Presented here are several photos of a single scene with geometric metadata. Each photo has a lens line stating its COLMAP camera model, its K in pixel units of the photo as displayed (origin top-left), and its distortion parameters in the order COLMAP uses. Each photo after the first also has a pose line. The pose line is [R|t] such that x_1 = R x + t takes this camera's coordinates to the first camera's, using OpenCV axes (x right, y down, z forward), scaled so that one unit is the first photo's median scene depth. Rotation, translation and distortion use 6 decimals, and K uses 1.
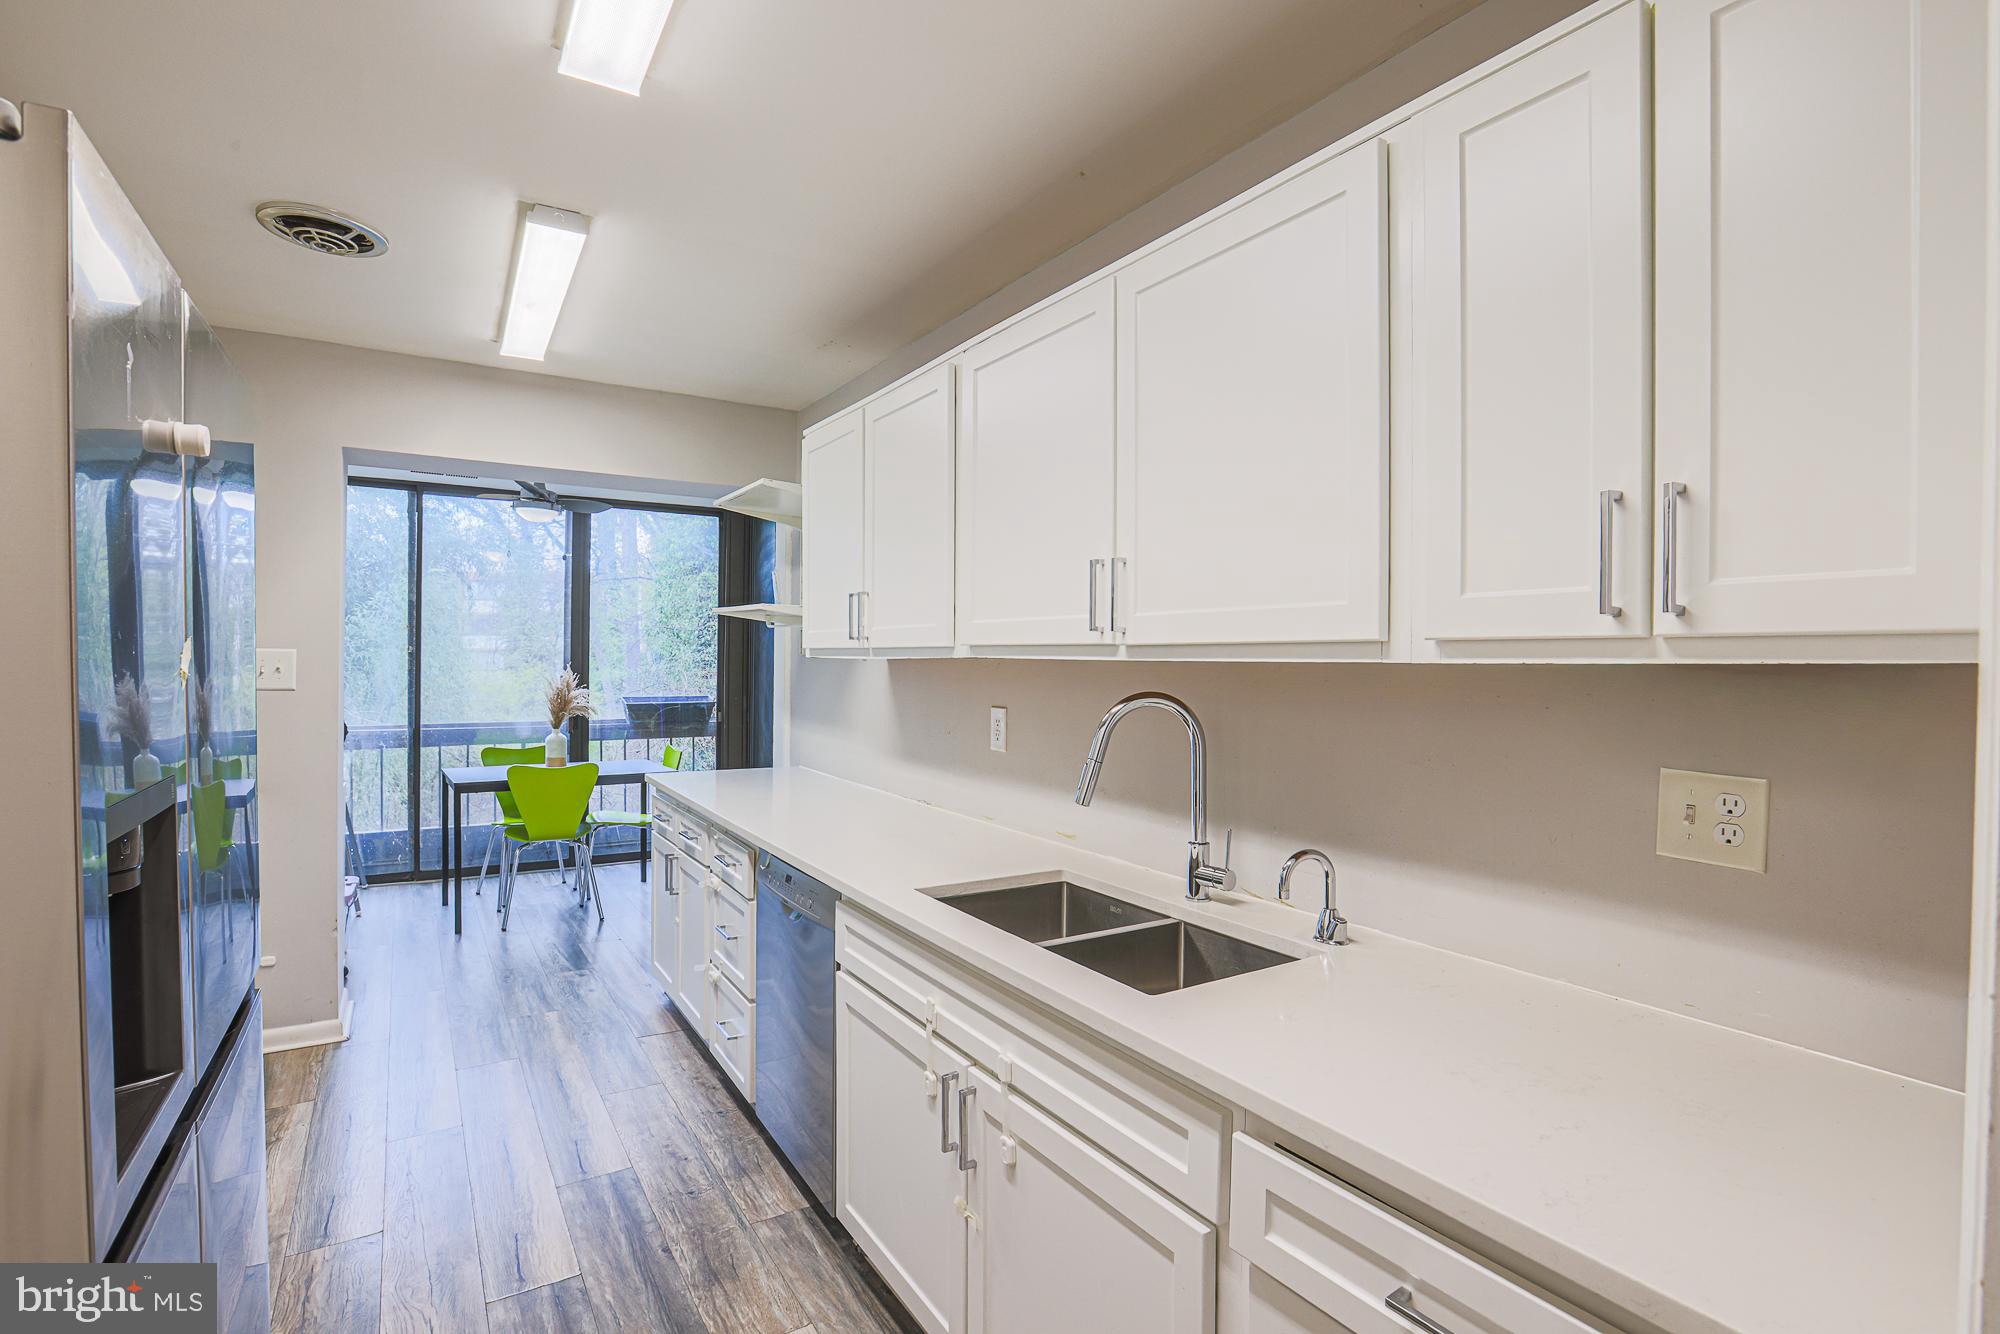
lens RADIAL K [[930.0, 0, 1000.0], [0, 930.0, 667.0], [0, 0, 1]] dist [-0.069578, 0.024918]
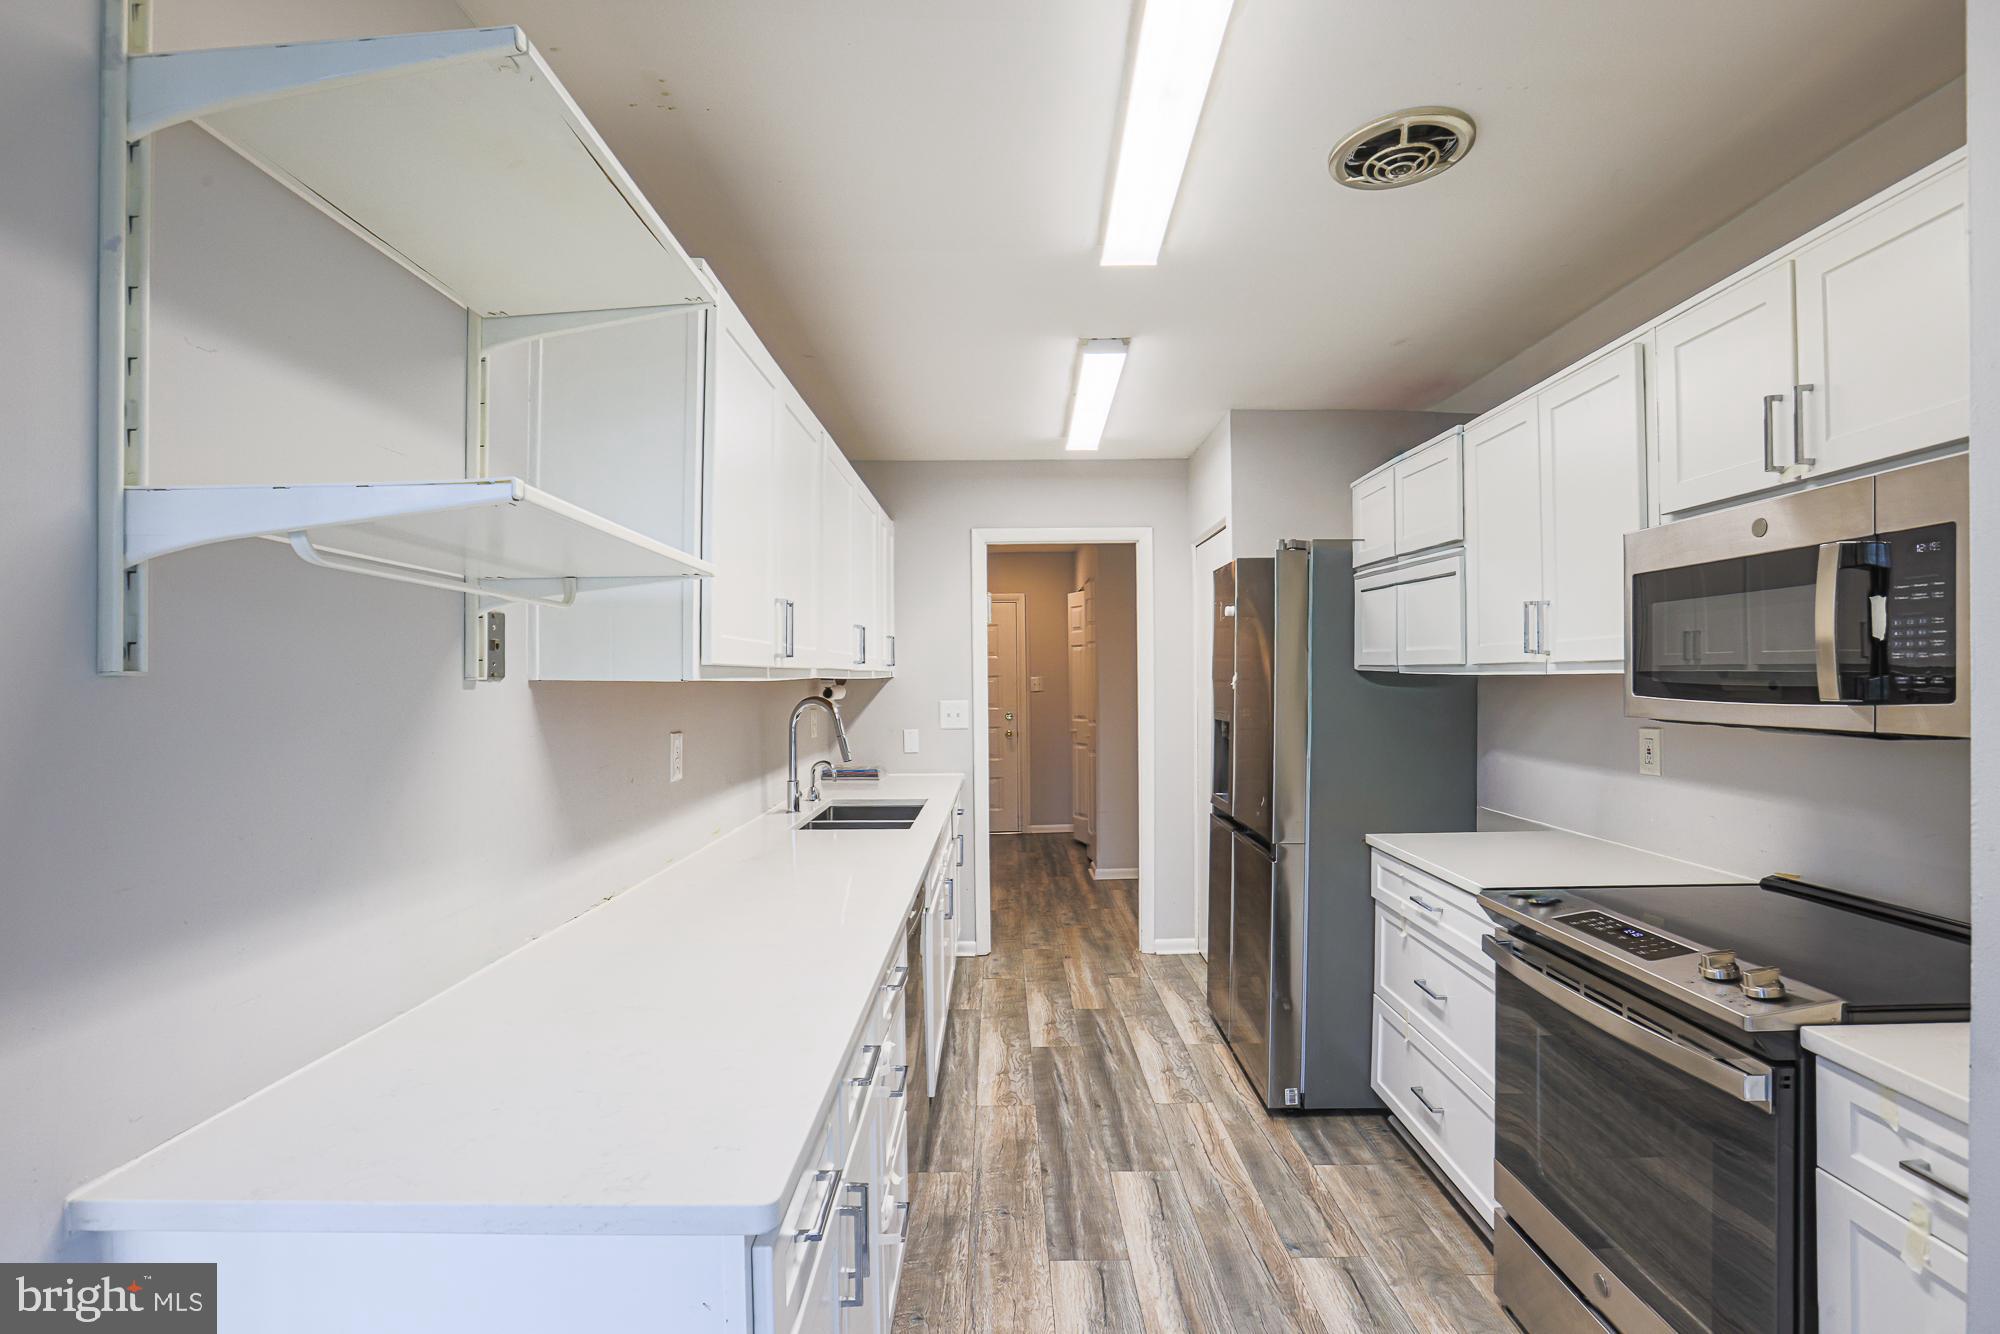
lens RADIAL K [[930.0, 0, 1000.0], [0, 930.0, 667.0], [0, 0, 1]] dist [-0.069578, 0.024918]
pose [[-0.839171, -0.000165, 0.543868, -0.897966], [0.002917, 0.999984, 0.004804, -0.029562], [-0.543861, 0.005618, -0.839157, 1.872693]]
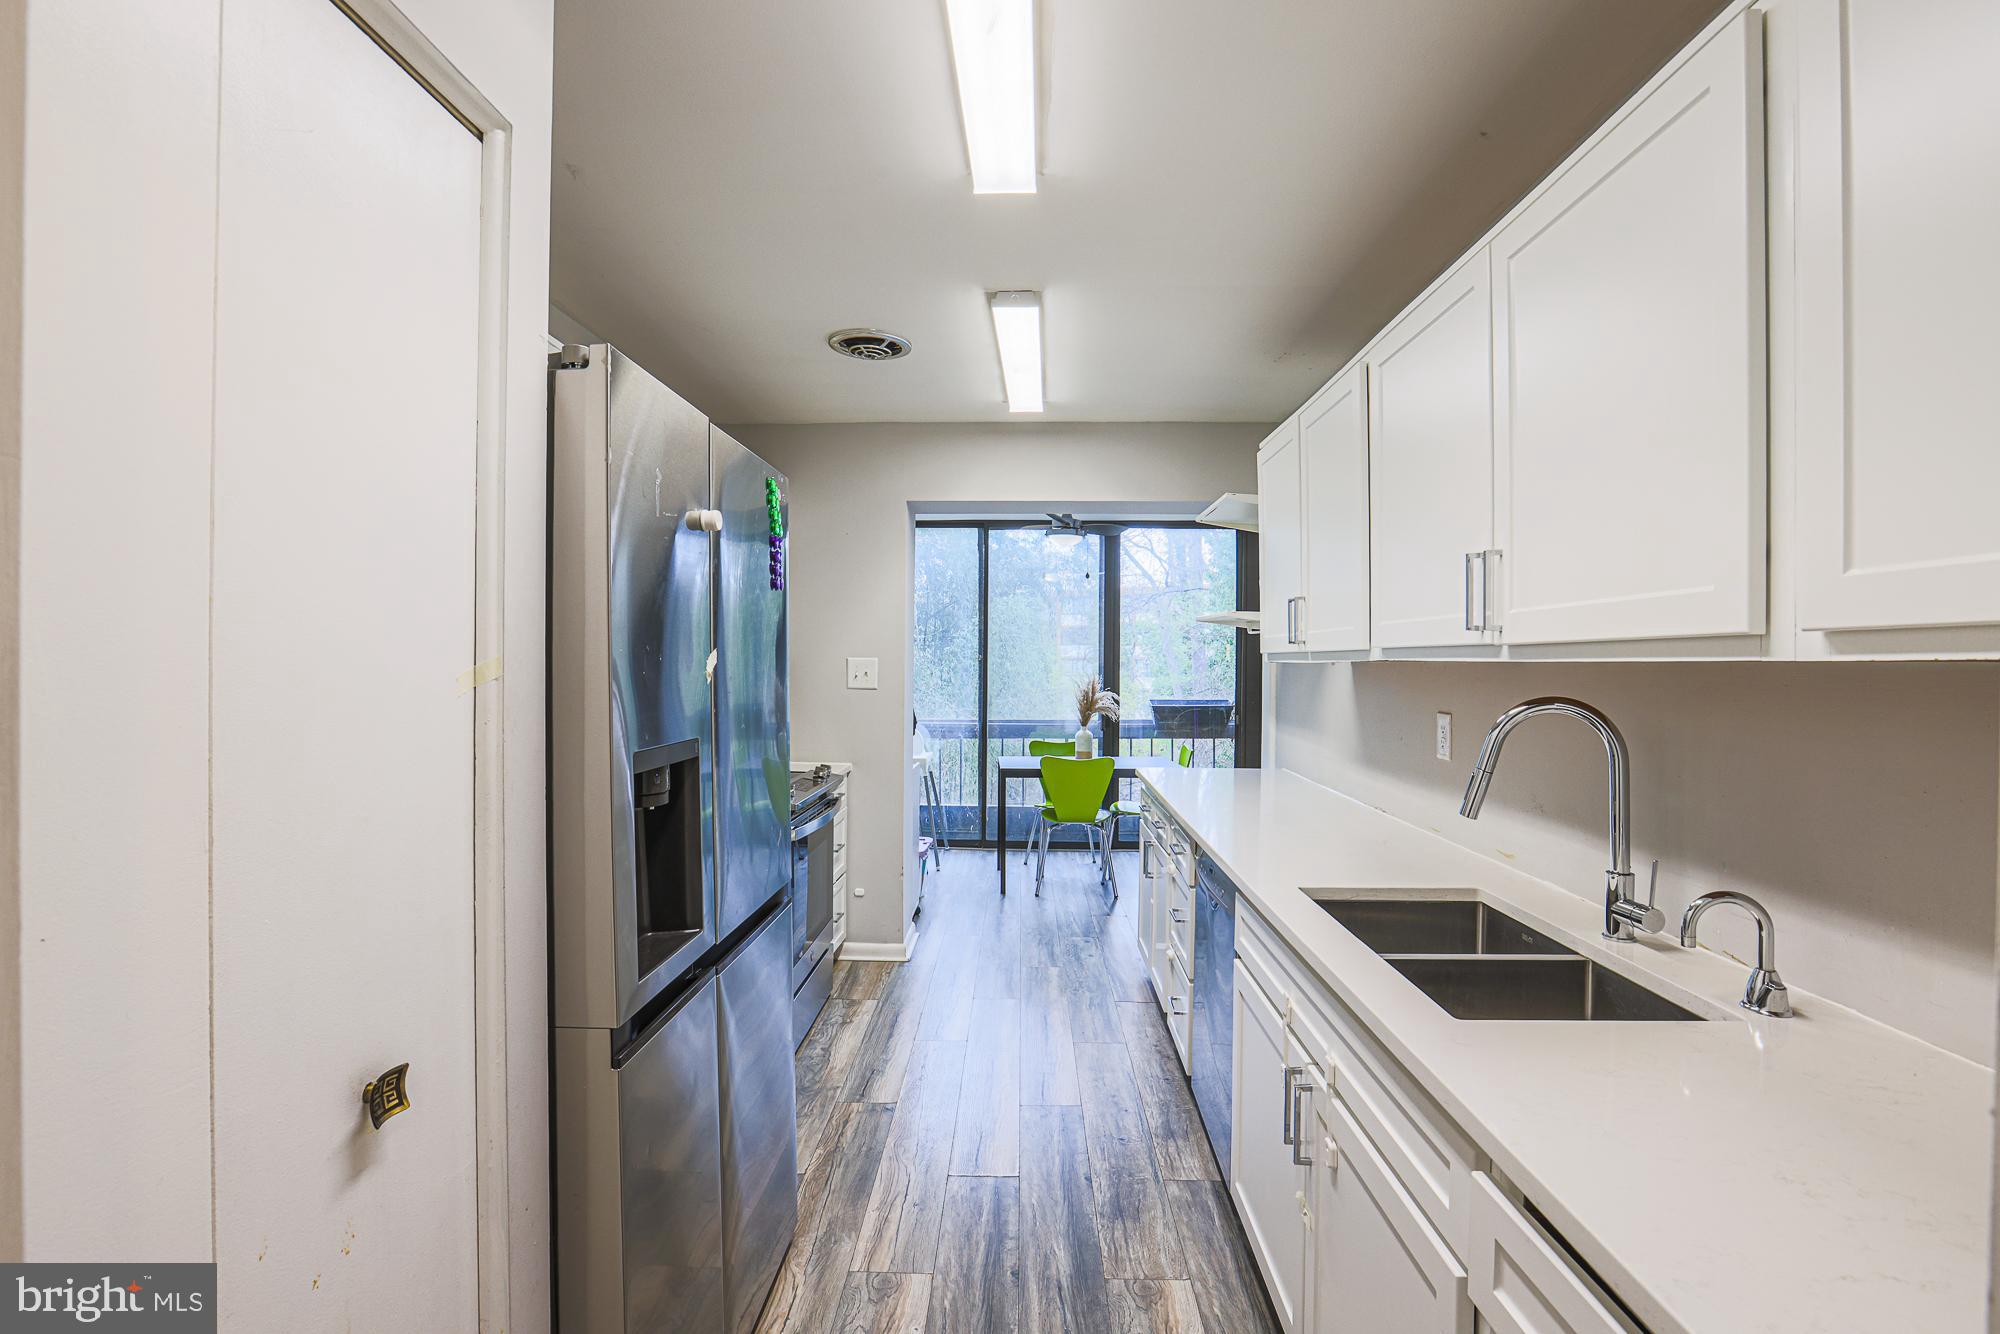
lens RADIAL K [[915.3, 0, 1000.0], [0, 915.3, 667.0], [0, 0, 1]] dist [-0.070388, 0.023783]
pose [[0.825284, -0.003717, -0.564706, 0.167114], [-0.000252, 0.999976, -0.006951, 0.003417], [0.564718, 0.005879, 0.825263, -0.006819]]
